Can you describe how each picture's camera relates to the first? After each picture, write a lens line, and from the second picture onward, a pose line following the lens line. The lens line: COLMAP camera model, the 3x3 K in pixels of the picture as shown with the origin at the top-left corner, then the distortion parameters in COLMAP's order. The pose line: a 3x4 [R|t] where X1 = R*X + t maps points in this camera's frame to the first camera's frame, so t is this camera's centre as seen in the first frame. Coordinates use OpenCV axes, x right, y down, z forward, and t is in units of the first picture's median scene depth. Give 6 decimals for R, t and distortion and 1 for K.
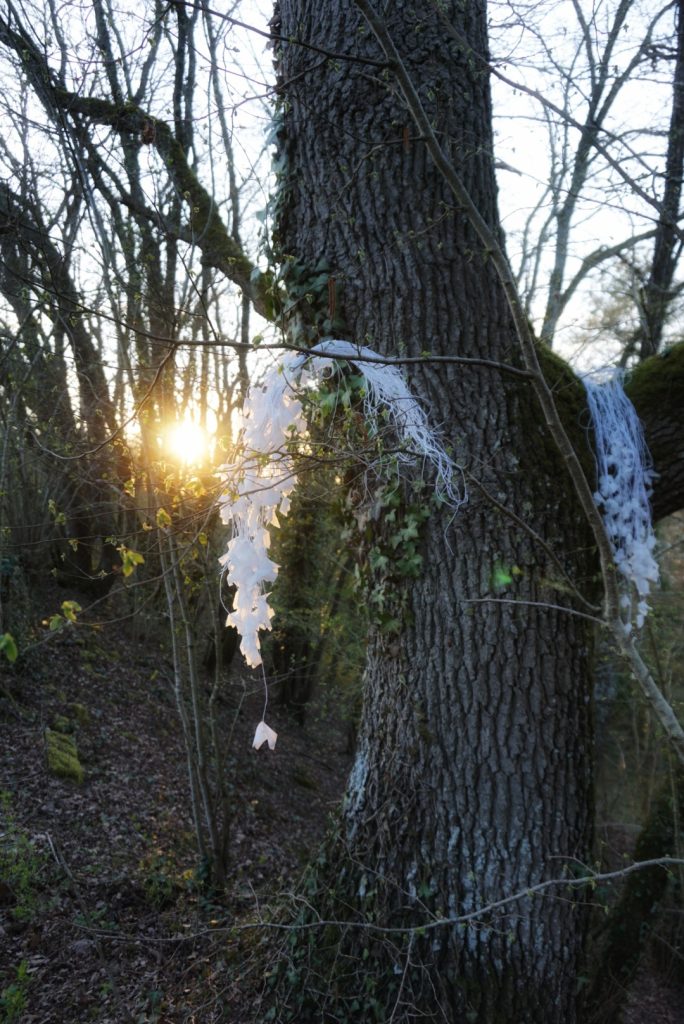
lens RADIAL K [[732.0, 0, 330.9], [0, 732.0, 514.6], [0, 0, 1]] dist [-0.031857, 0.005560]
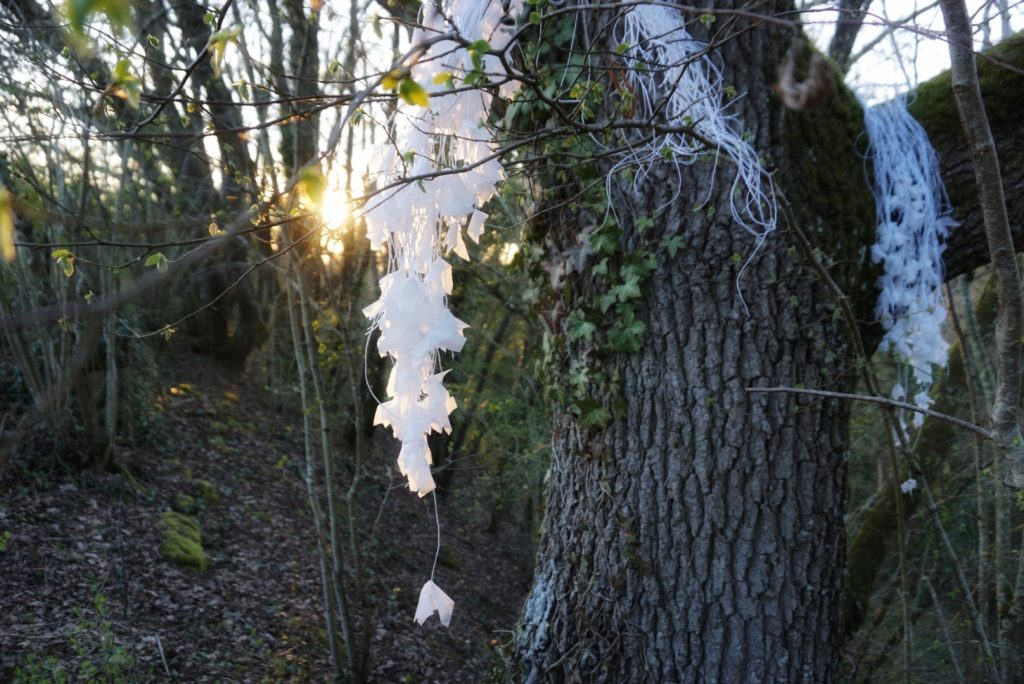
lens RADIAL K [[709.9, 0, 501.6], [0, 709.9, 343.1], [0, 0, 1]] dist [-0.041823, 0.044643]
pose [[0.998725, 0.026726, 0.042816, -0.044488], [-0.029827, 0.996848, 0.073516, 0.027708], [-0.040716, -0.074699, 0.996375, 0.294316]]
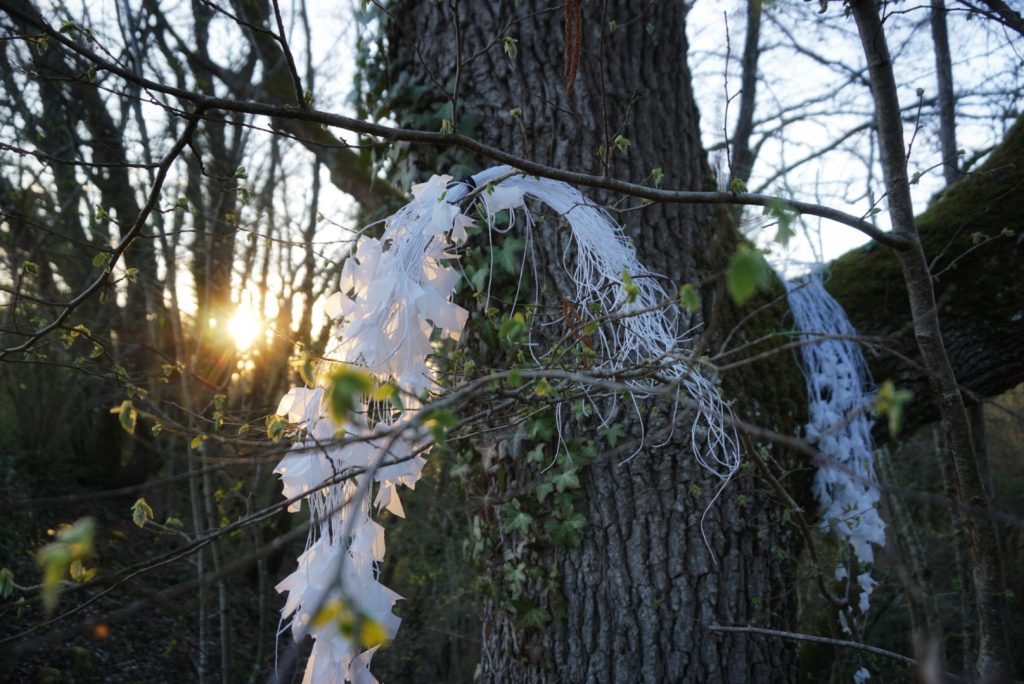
lens RADIAL K [[709.1, 0, 504.9], [0, 709.1, 333.6], [0, 0, 1]] dist [-0.045059, 0.051462]
pose [[0.986265, 0.041745, 0.159807, -0.057001], [-0.025714, 0.994544, -0.101098, -0.041746], [-0.163155, 0.095600, 0.981958, 0.343177]]
